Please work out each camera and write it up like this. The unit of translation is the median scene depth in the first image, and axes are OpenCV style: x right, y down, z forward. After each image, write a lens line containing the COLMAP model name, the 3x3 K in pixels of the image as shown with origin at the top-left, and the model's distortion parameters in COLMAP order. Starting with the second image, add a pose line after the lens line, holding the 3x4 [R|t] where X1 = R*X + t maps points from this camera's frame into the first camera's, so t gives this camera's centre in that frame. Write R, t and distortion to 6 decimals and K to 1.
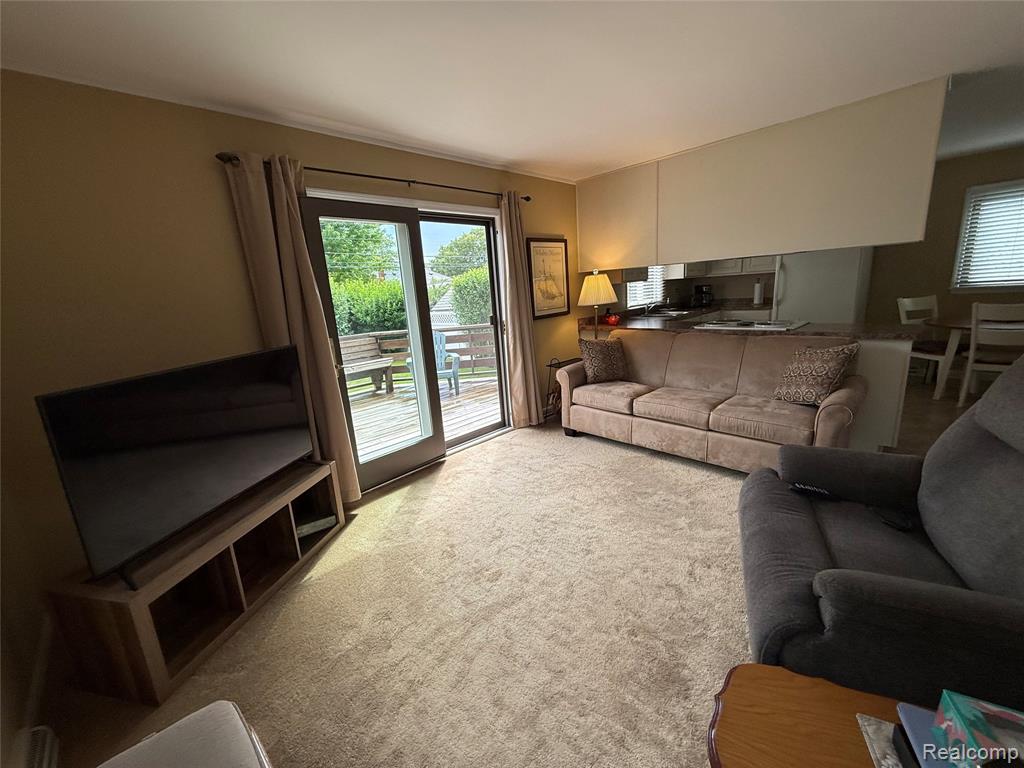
lens RADIAL K [[409.3, 0, 512.6], [0, 409.3, 381.3], [0, 0, 1]] dist [-0.000621, -0.000416]
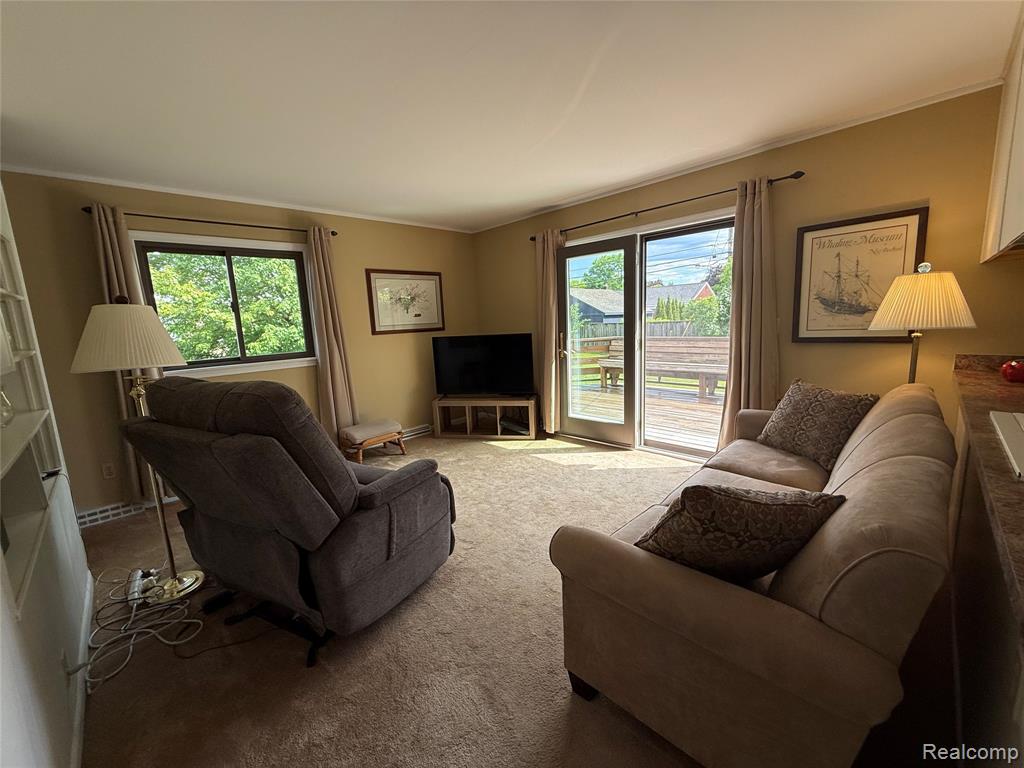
lens RADIAL K [[409.3, 0, 511.0], [0, 409.3, 383.1], [0, 0, 1]] dist [-0.000621, -0.000416]
pose [[-0.003119, 0.228137, -0.973624, 0.460164], [-0.171005, 0.959165, 0.225297, -0.095252], [0.985265, 0.167197, 0.036021, 0.300284]]
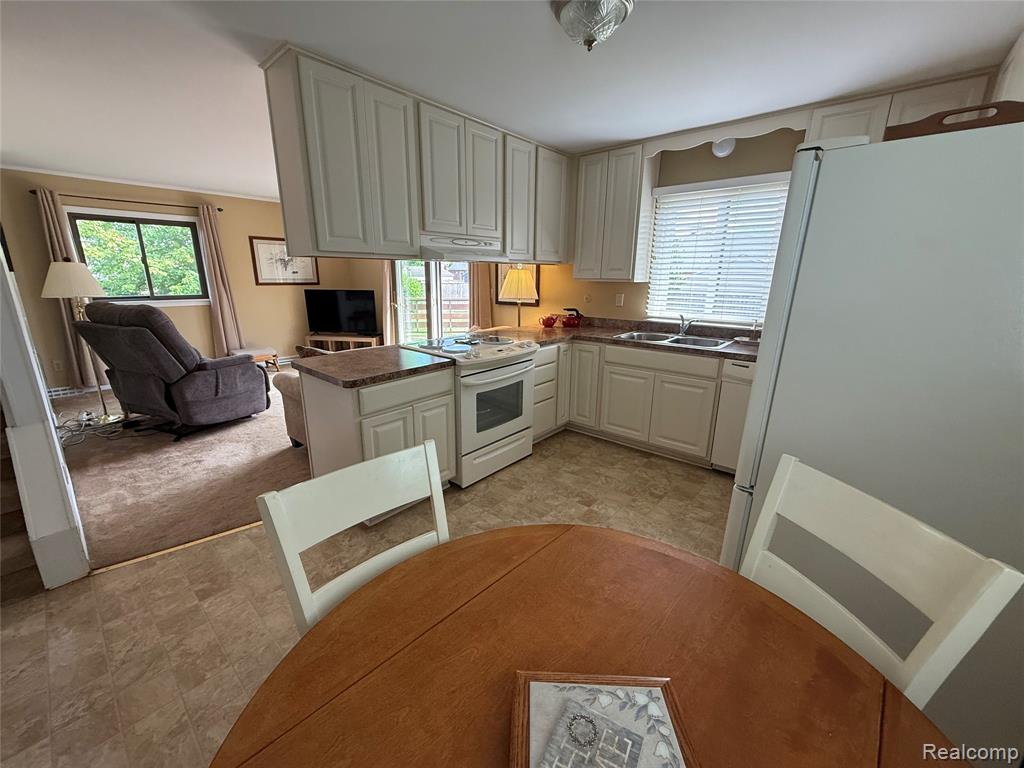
lens RADIAL K [[409.3, 0, 510.4], [0, 409.3, 383.6], [0, 0, 1]] dist [-0.000621, -0.000416]
pose [[0.072887, 0.325294, -0.942800, 0.772288], [-0.230654, 0.925184, 0.301385, -0.185662], [0.970302, 0.195493, 0.142465, 0.553945]]
